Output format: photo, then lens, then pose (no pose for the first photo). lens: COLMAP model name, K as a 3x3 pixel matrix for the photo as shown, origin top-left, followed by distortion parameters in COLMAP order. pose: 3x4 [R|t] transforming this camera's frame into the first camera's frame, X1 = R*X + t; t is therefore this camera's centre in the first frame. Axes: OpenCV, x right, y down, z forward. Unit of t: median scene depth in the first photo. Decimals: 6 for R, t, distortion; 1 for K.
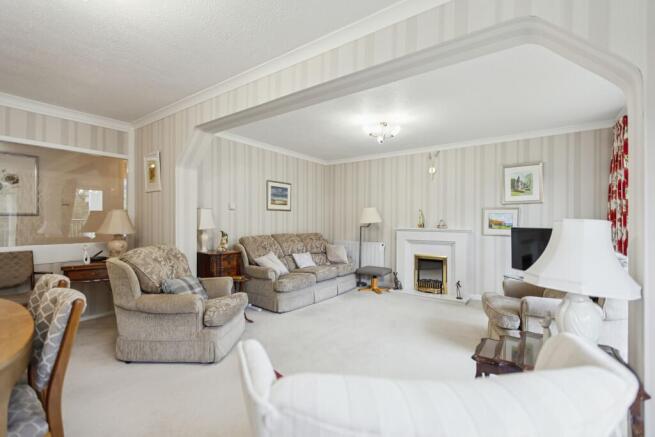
lens RADIAL K [[300.1, 0, 327.6], [0, 300.1, 218.0], [0, 0, 1]] dist [0.023675, -0.000506]
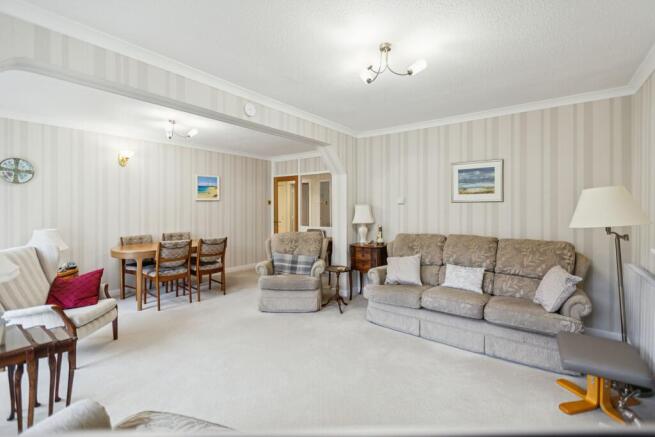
lens RADIAL K [[300.1, 0, 330.4], [0, 300.1, 210.9], [0, 0, 1]] dist [0.023675, -0.000506]
pose [[-0.008930, 0.006051, -0.999942, 0.625157], [0.007117, 0.999957, 0.005988, -0.012950], [0.999935, -0.007063, -0.008973, 0.767097]]
